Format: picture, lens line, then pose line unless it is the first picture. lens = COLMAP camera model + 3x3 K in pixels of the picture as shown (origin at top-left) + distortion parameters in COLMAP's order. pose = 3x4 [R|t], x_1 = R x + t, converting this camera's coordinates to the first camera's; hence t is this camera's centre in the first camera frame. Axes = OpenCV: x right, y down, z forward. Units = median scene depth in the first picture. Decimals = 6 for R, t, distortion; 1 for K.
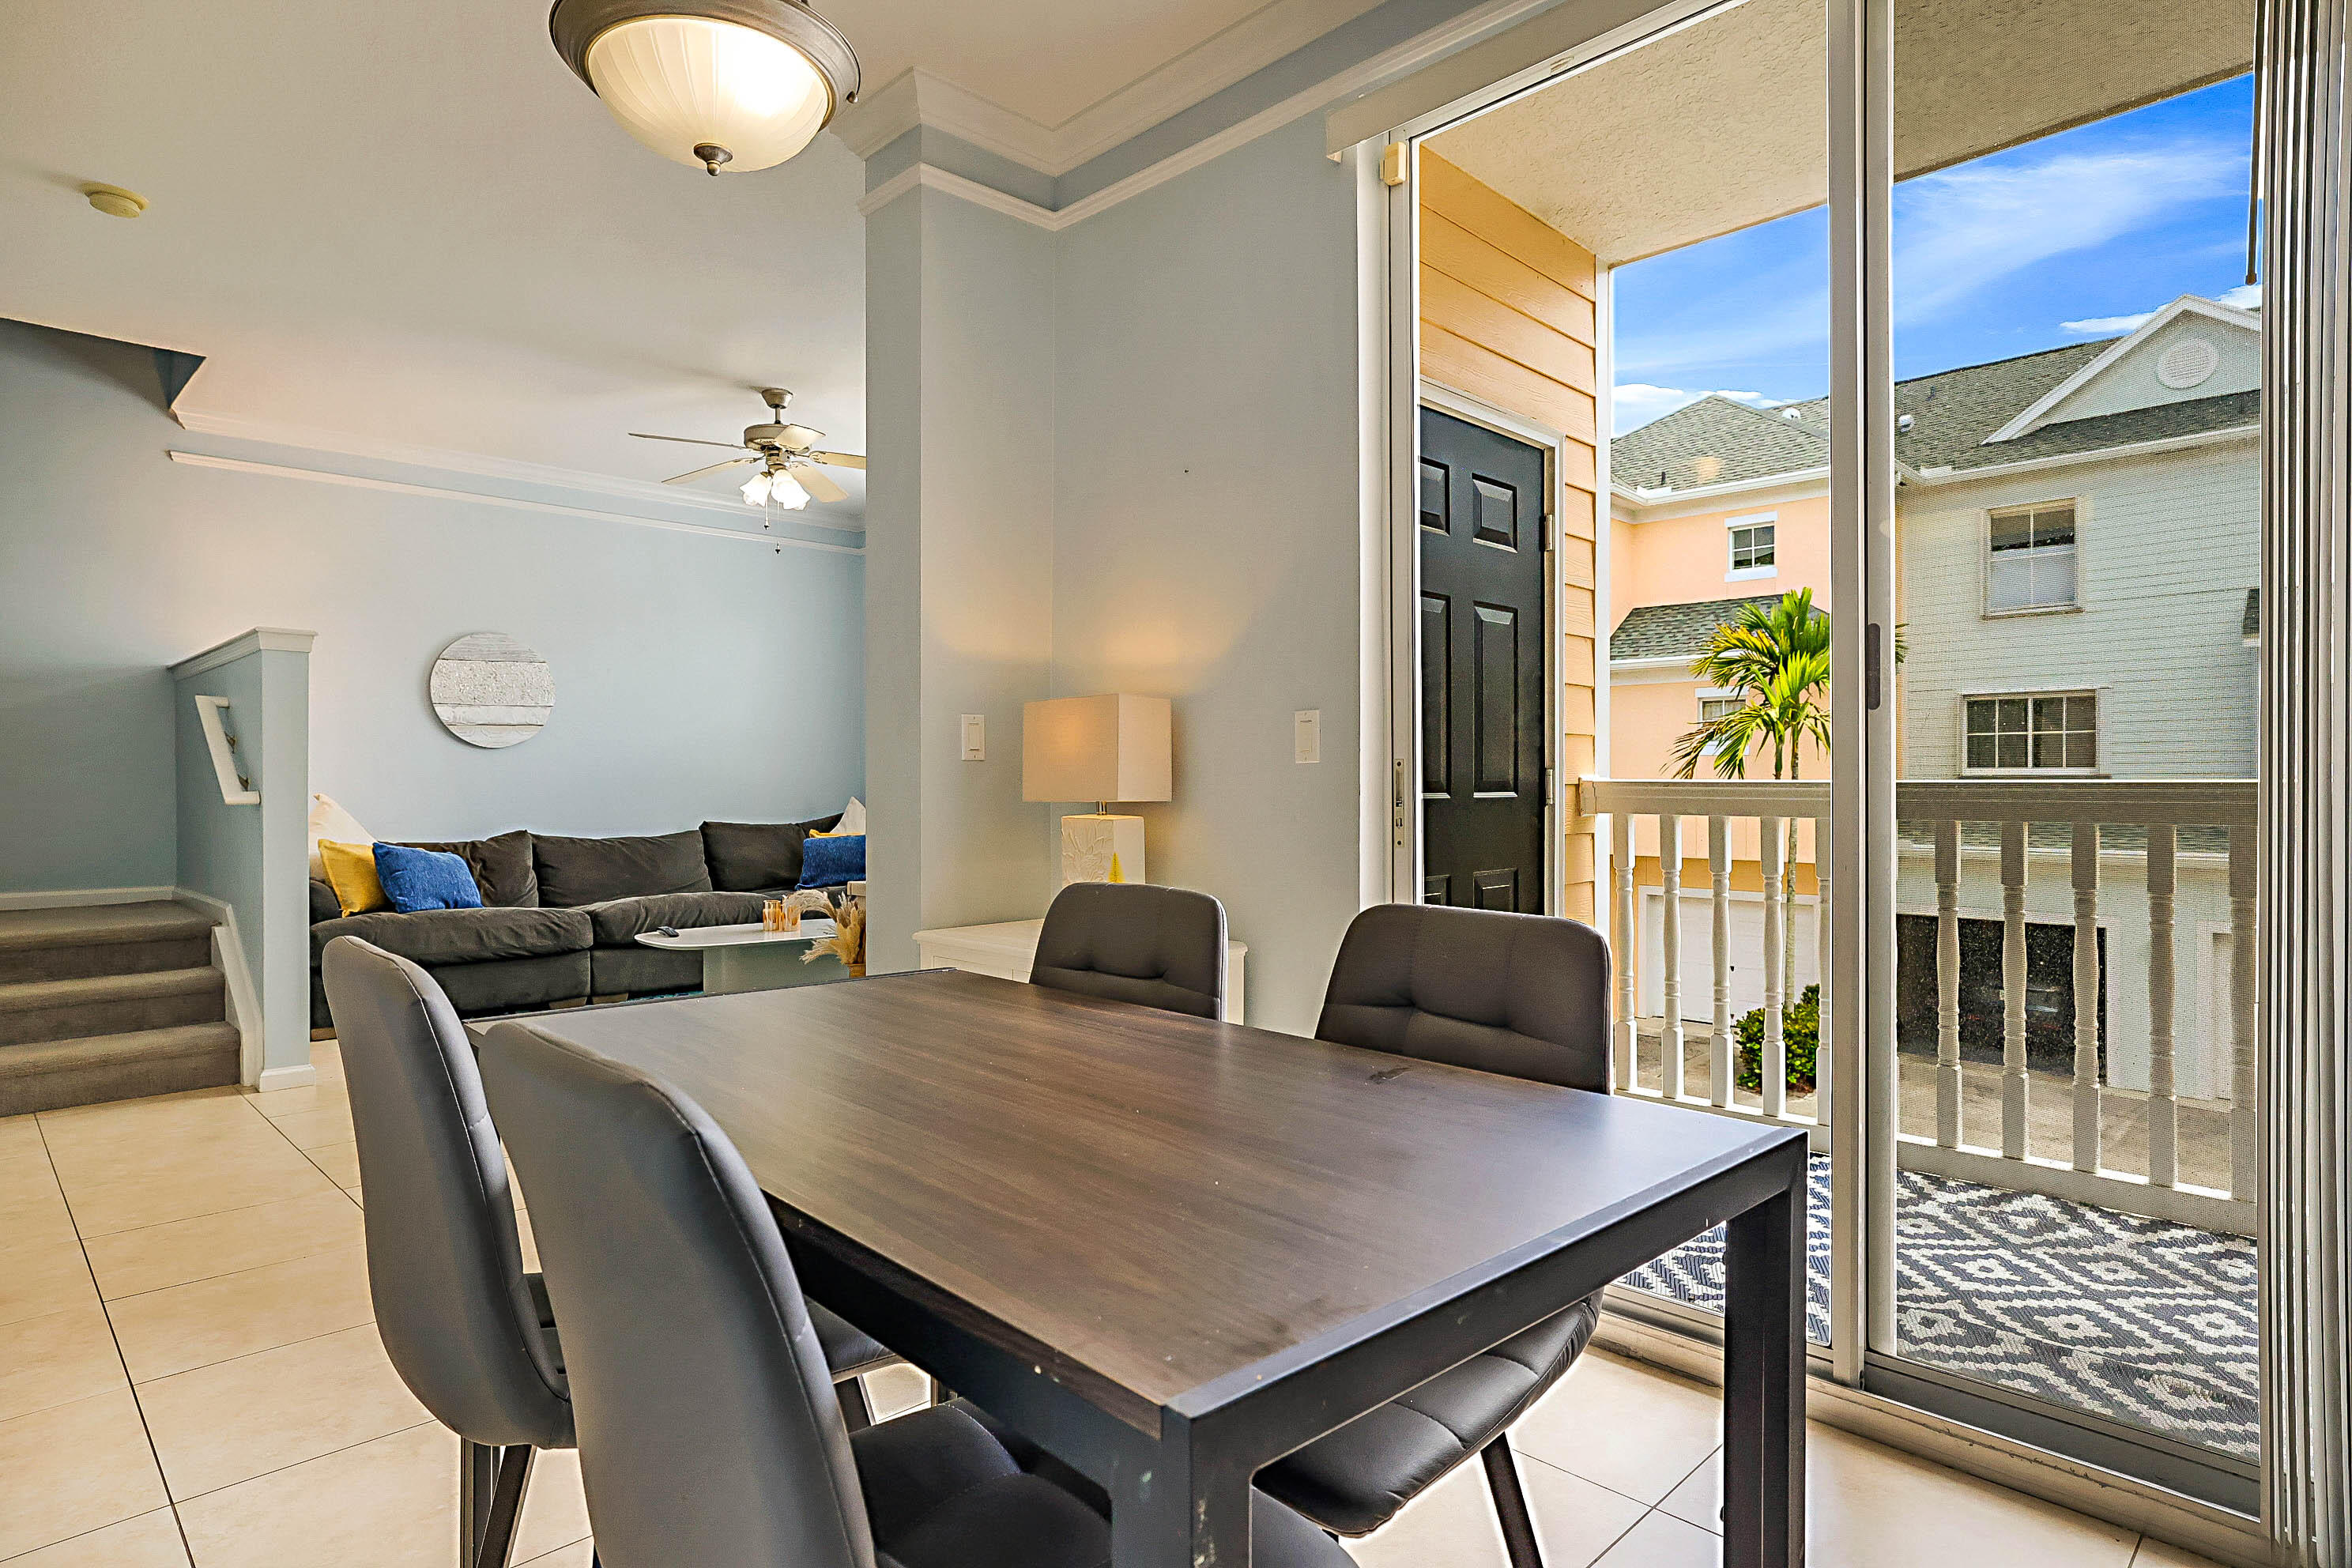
lens RADIAL K [[1289.4, 0, 1166.3], [0, 1289.4, 785.3], [0, 0, 1]] dist [-0.001802, 0.013692]
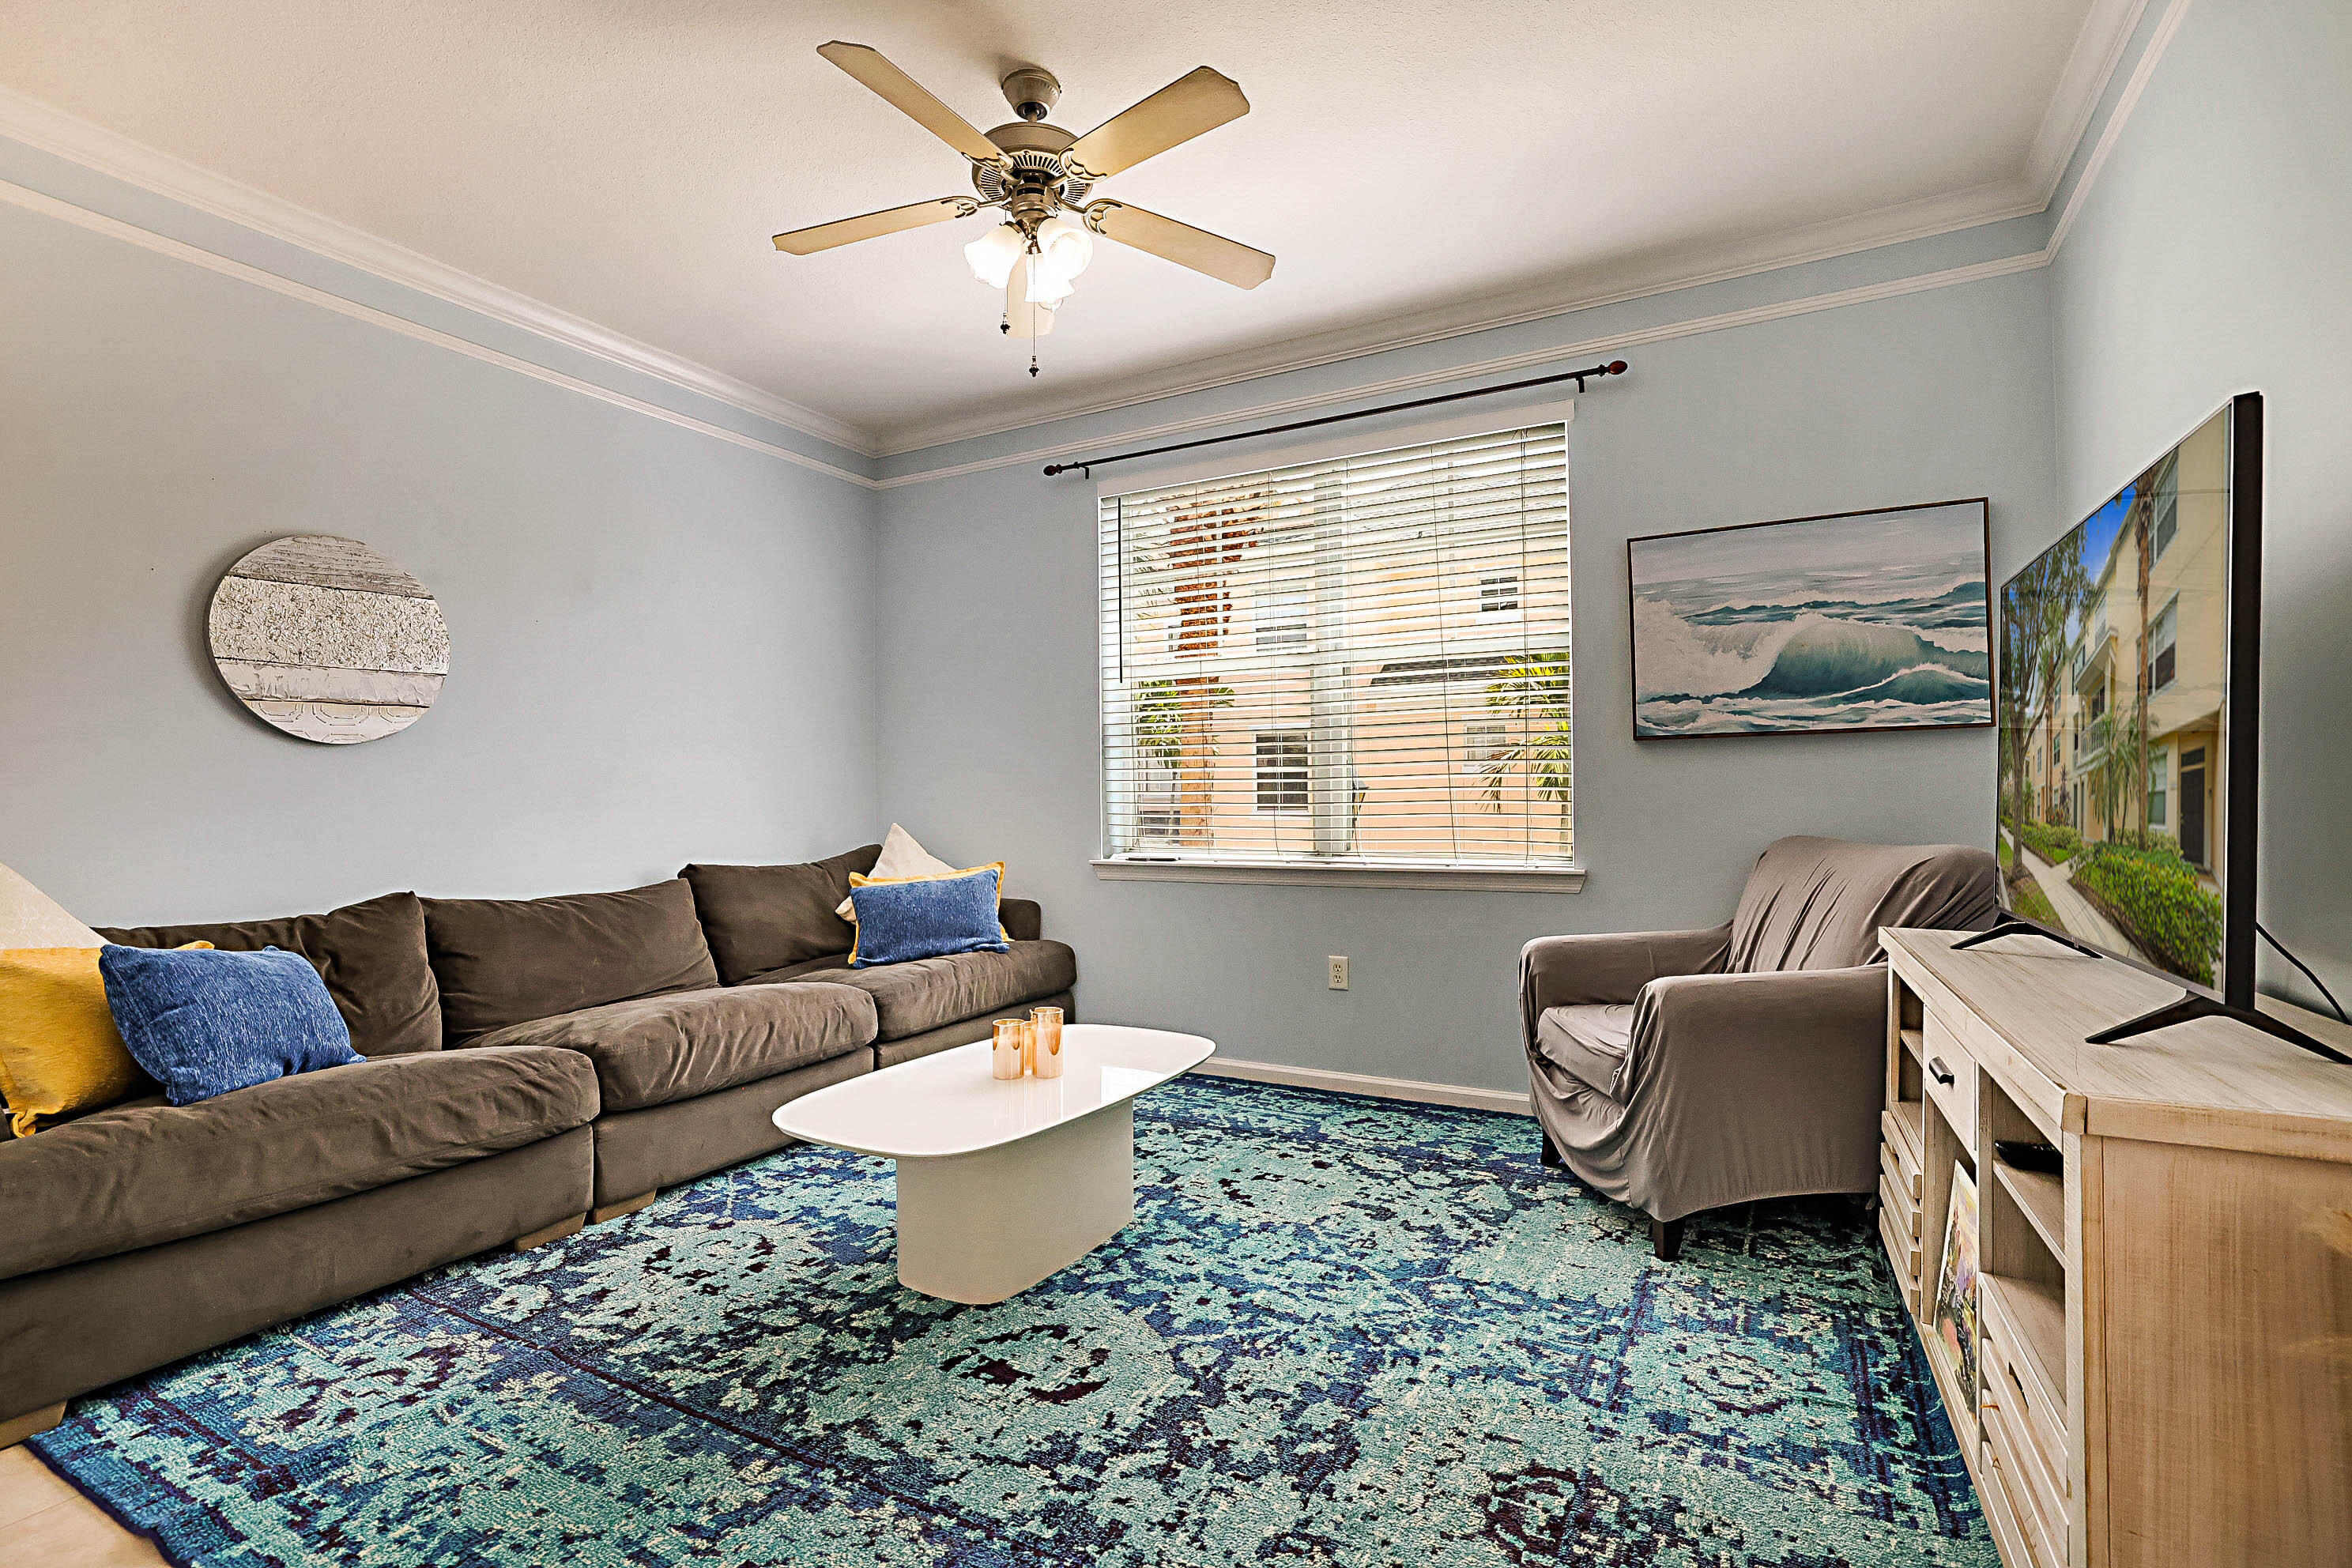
lens RADIAL K [[1083.9, 0, 1180.4], [0, 1083.9, 786.8], [0, 0, 1]] dist [-0.049935, 0.026605]
pose [[0.956583, -0.003840, 0.291434, -0.354191], [0.008558, 0.999852, -0.014915, -0.000868], [-0.291334, 0.016762, 0.956475, 0.527237]]
